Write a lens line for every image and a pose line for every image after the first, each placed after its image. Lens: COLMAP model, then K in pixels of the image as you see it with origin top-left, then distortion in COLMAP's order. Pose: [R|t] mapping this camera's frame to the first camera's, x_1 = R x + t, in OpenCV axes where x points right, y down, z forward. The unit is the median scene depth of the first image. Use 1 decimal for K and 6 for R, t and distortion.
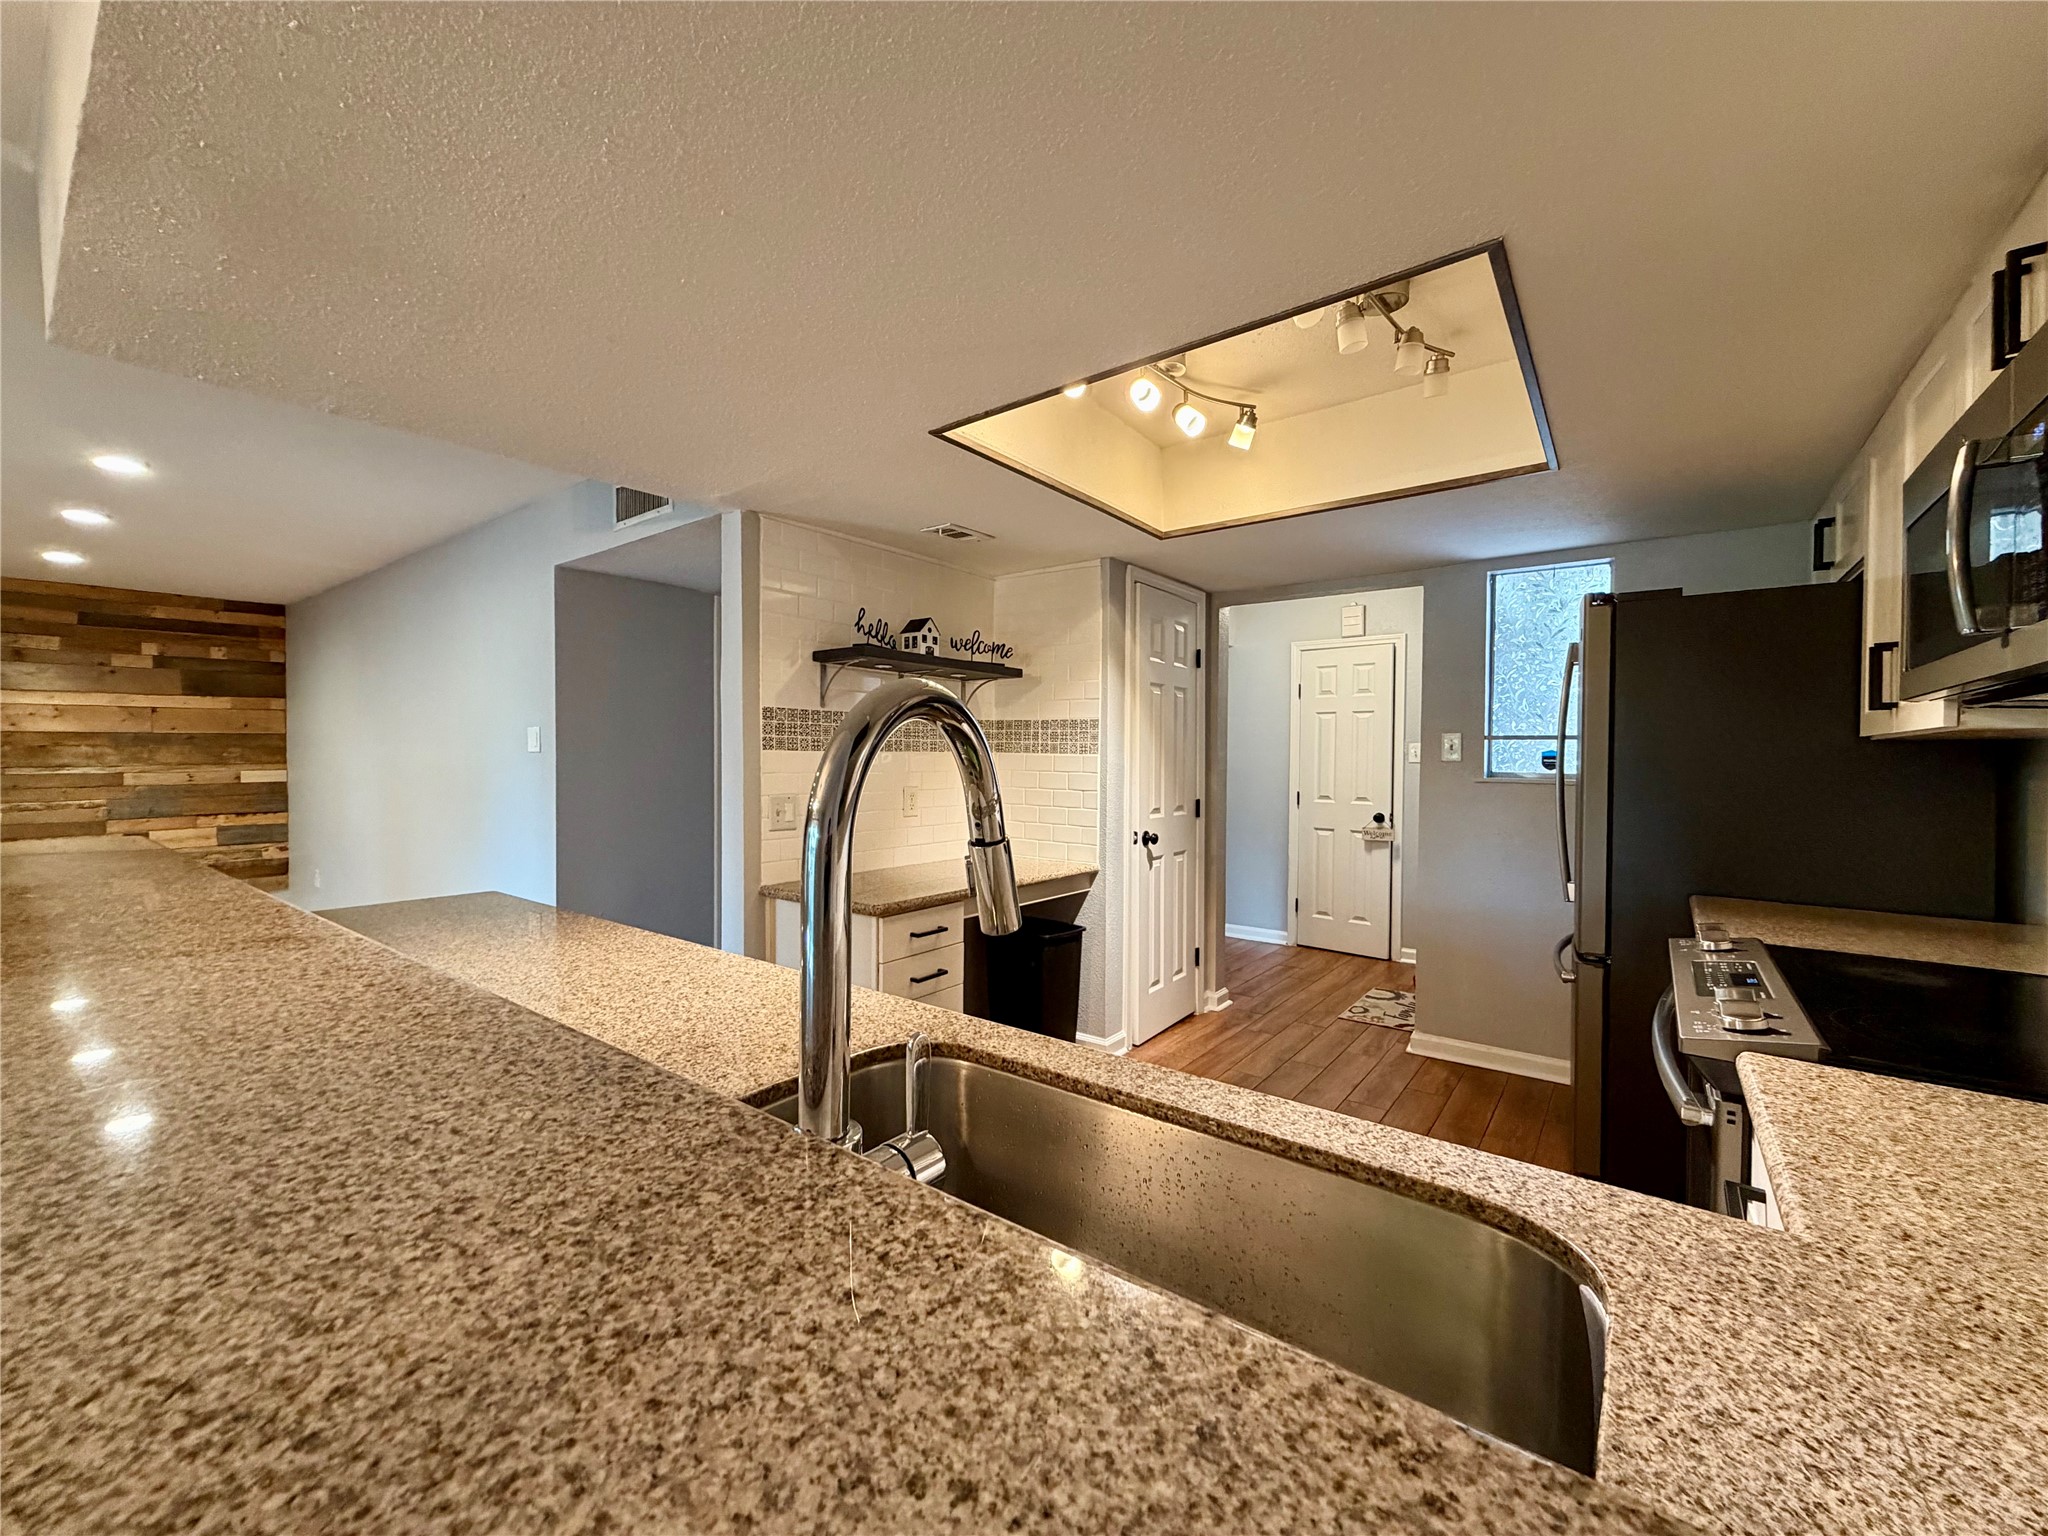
lens RADIAL K [[814.7, 0, 1017.5], [0, 814.7, 769.5], [0, 0, 1]] dist [-0.000059, 0.001125]
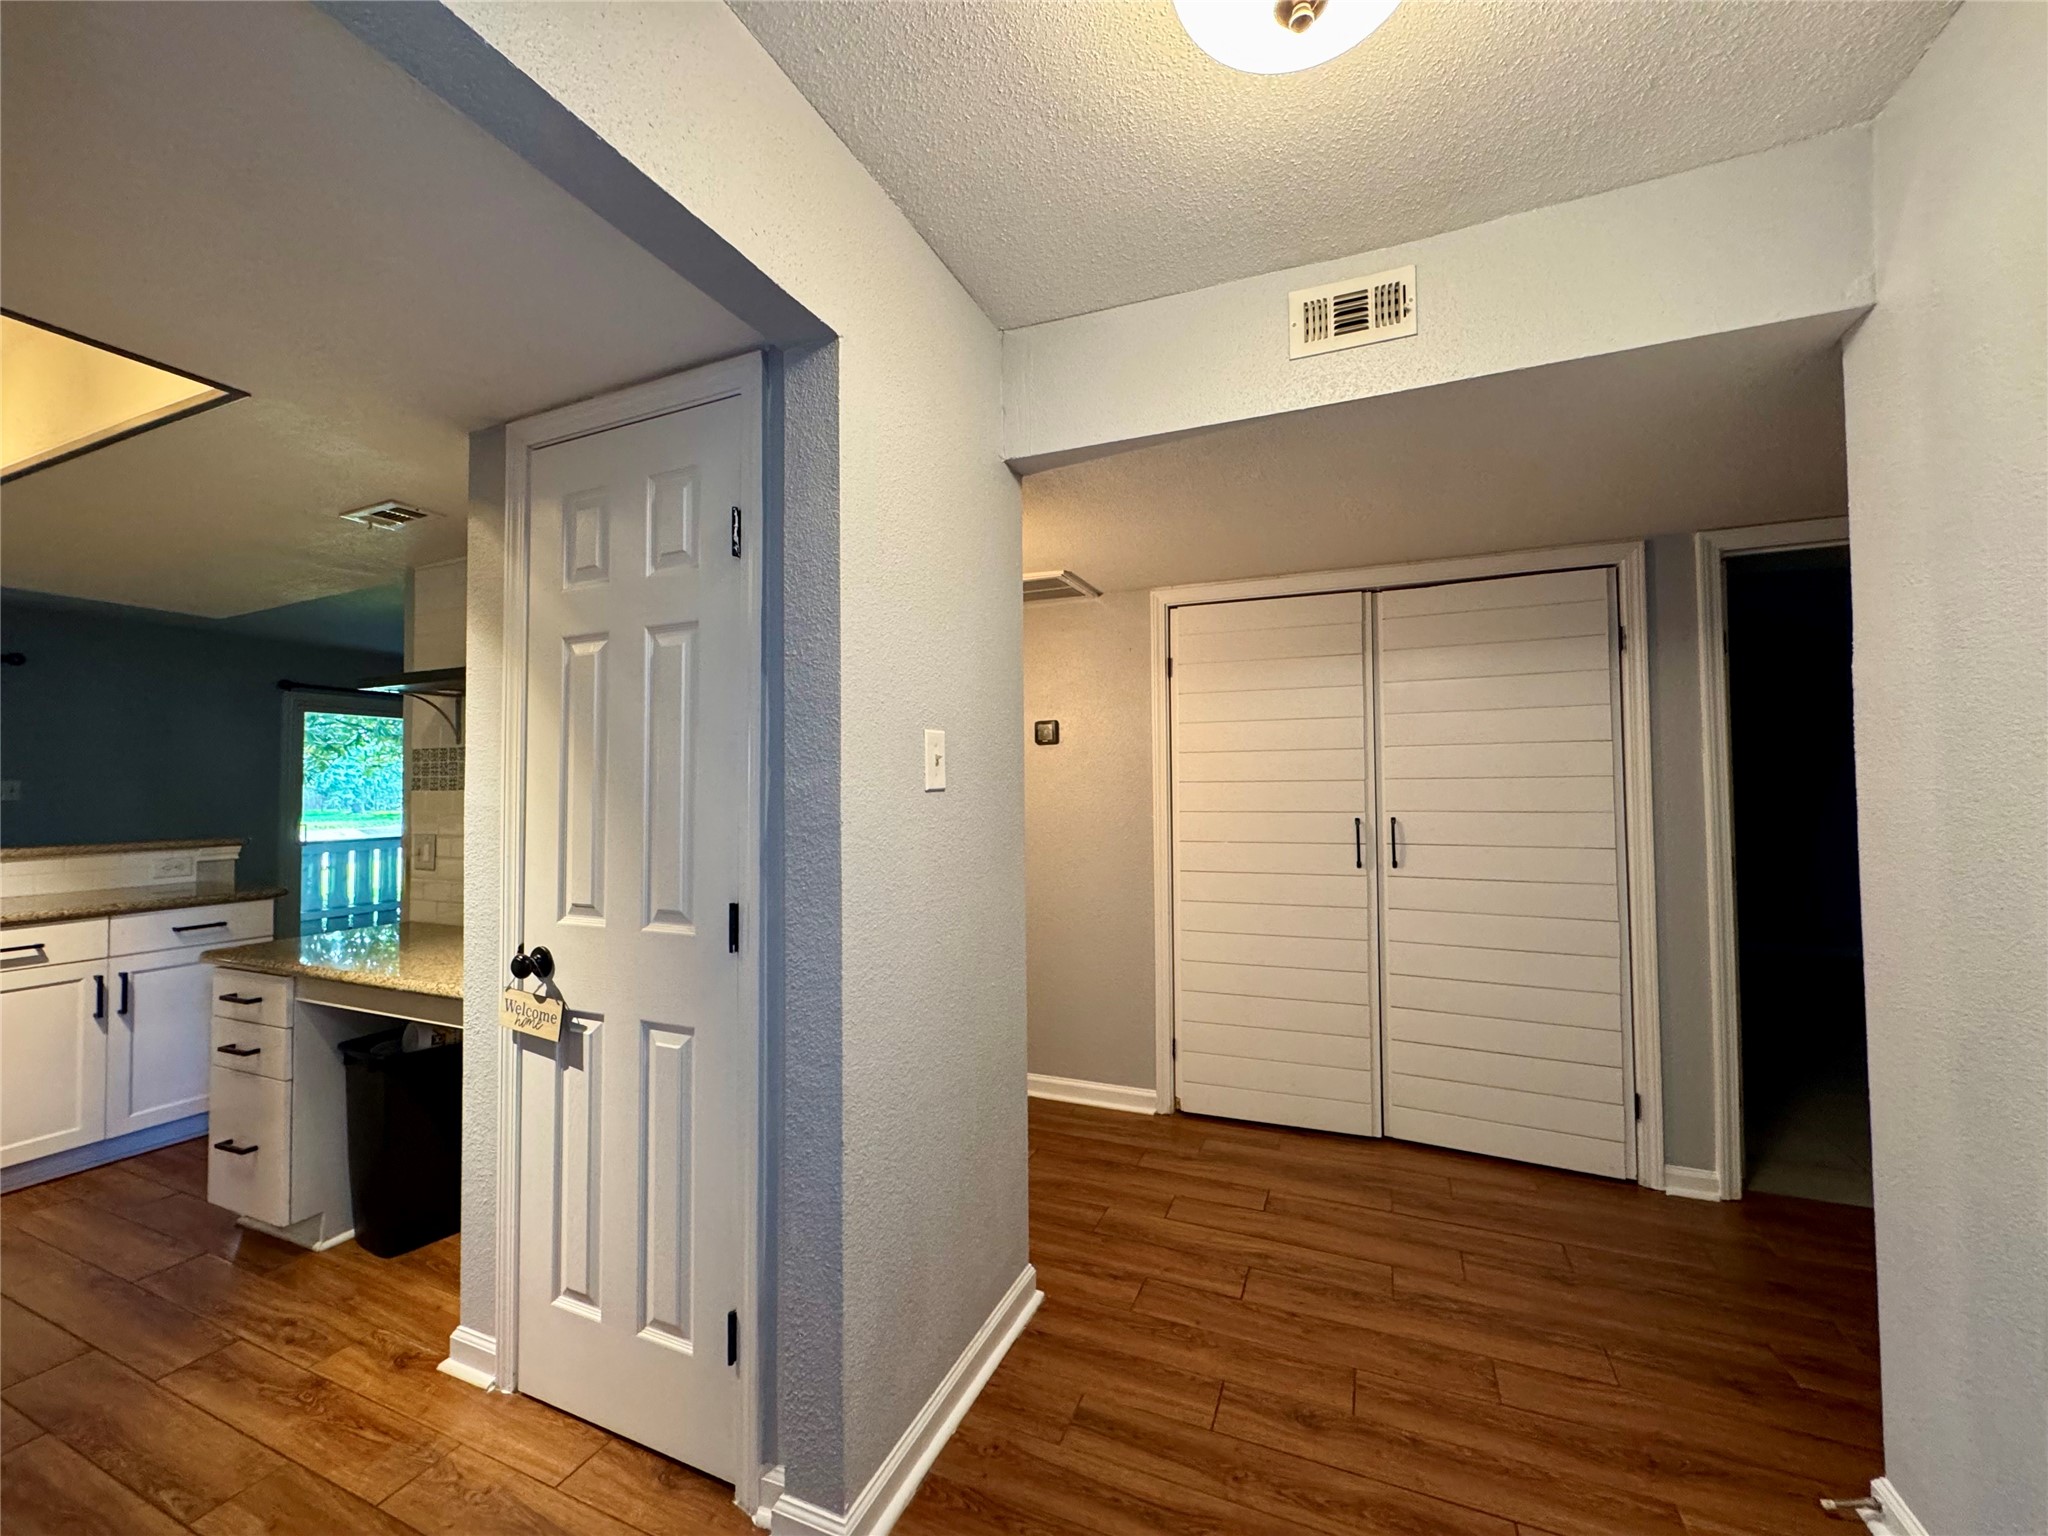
lens RADIAL K [[808.1, 0, 1034.0], [0, 808.1, 758.9], [0, 0, 1]] dist [-0.002034, -0.000256]
pose [[0.260097, -0.040764, -0.964722, 0.648591], [-0.002305, 0.999079, -0.042837, -0.015894], [0.965580, 0.013365, 0.259764, 1.084056]]
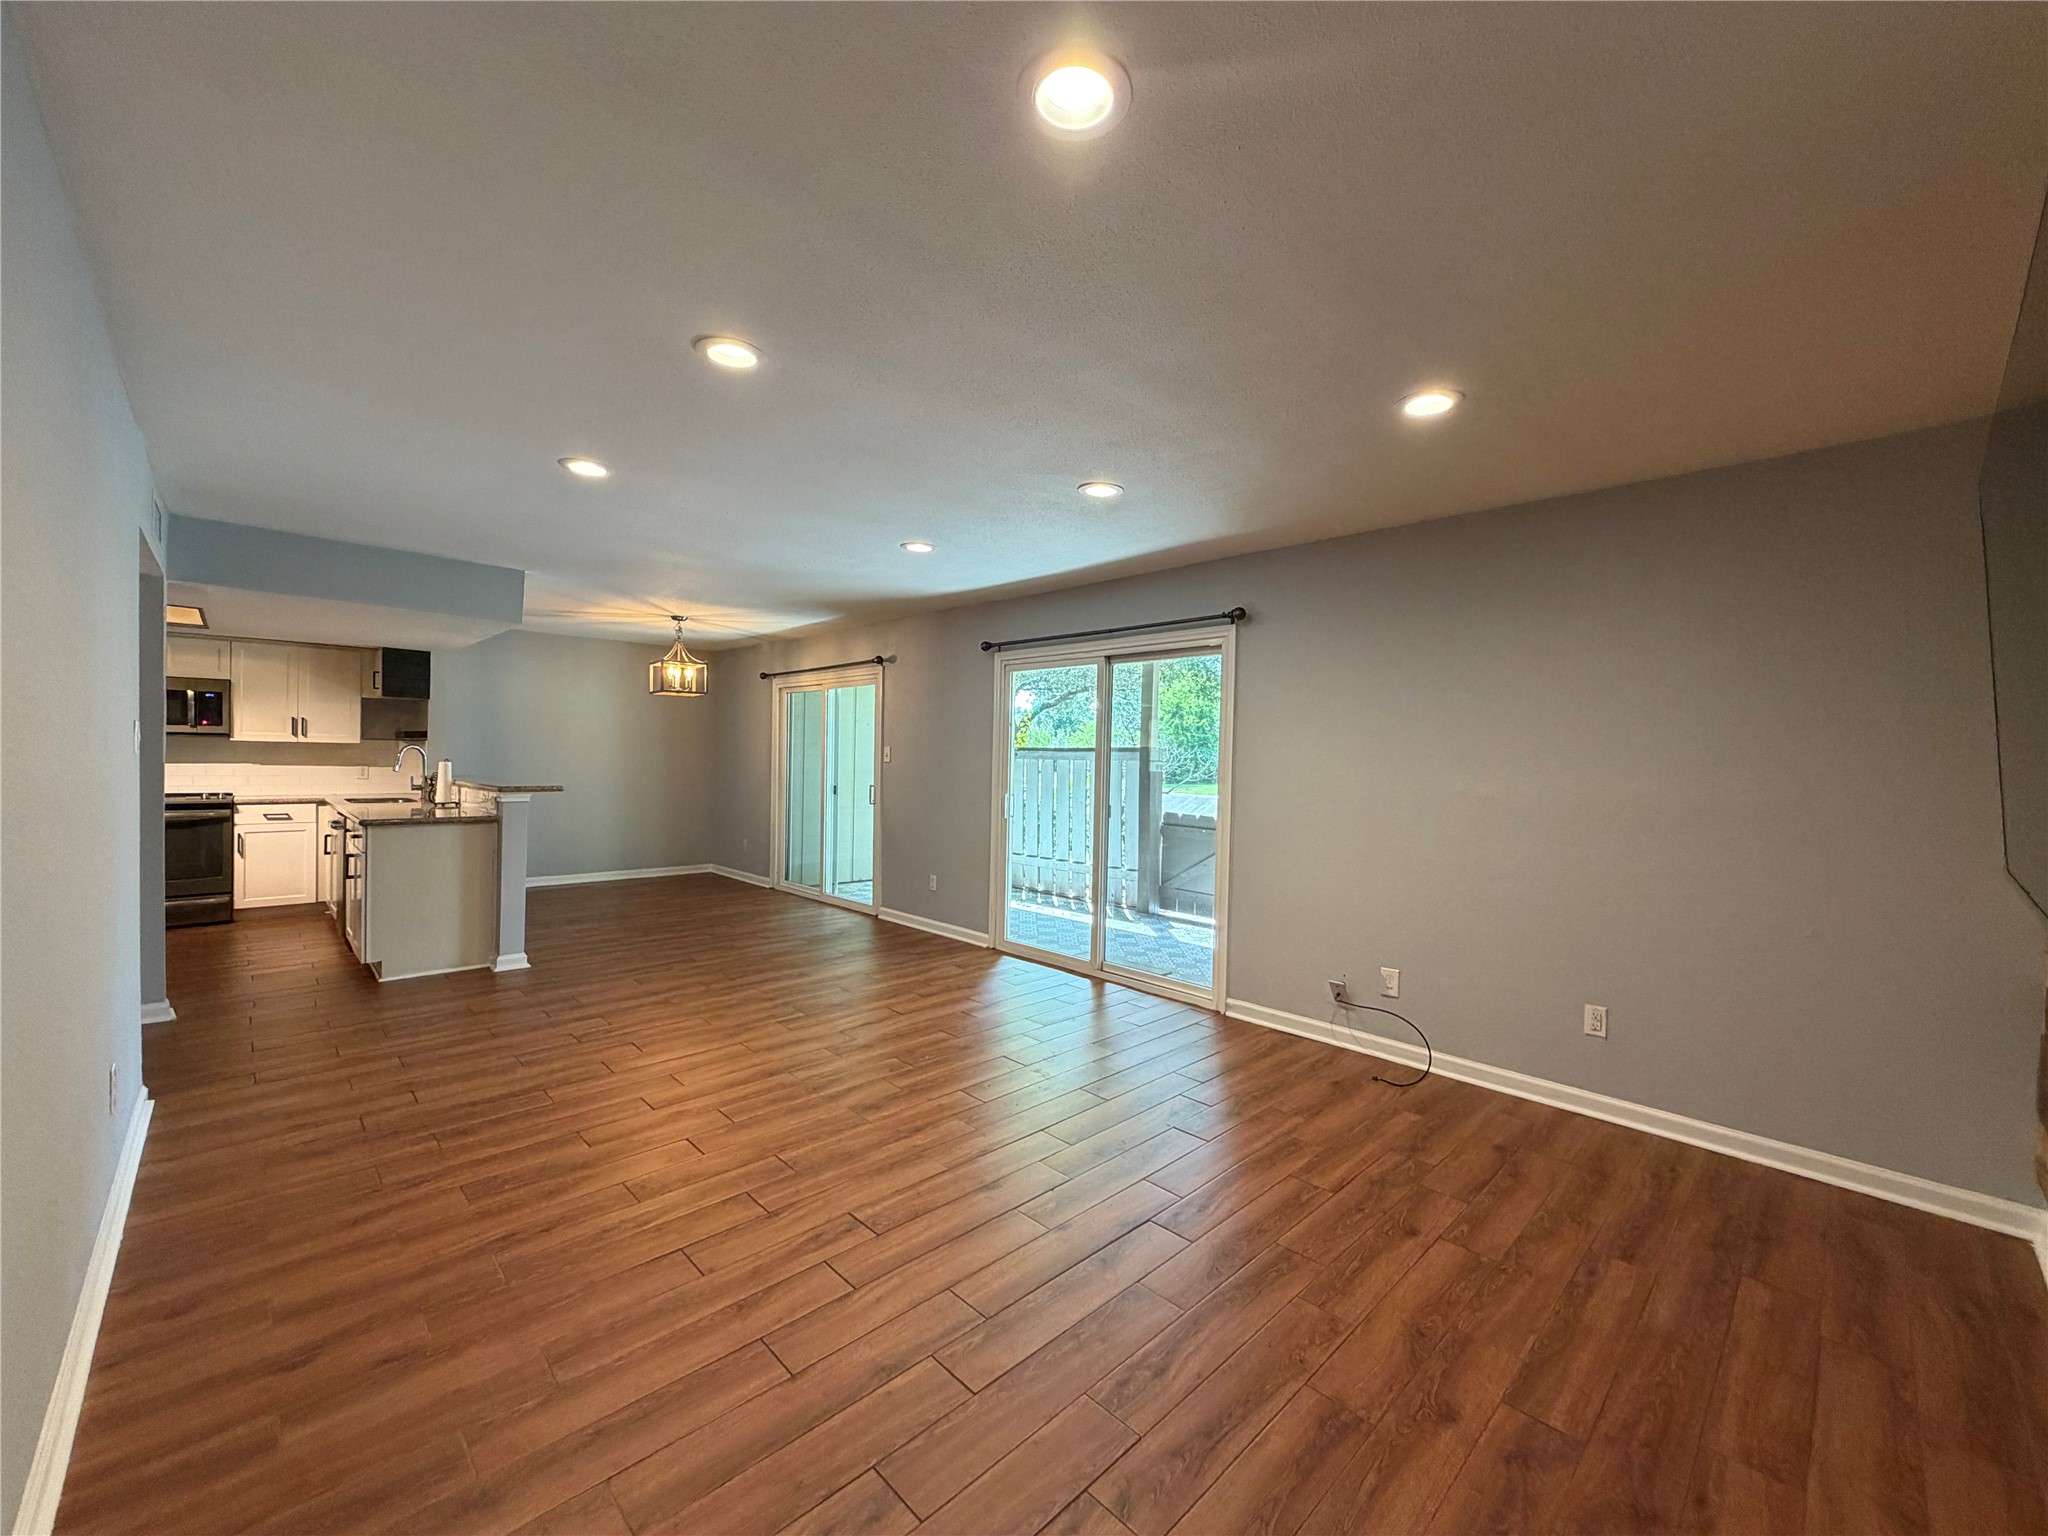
lens RADIAL K [[814.7, 0, 1022.0], [0, 814.7, 772.8], [0, 0, 1]] dist [-0.000059, 0.001125]
pose [[-0.988406, -0.026897, 0.149430, -1.455591], [-0.021381, 0.999034, 0.038398, -0.048573], [-0.150318, 0.034758, -0.988026, 1.557257]]
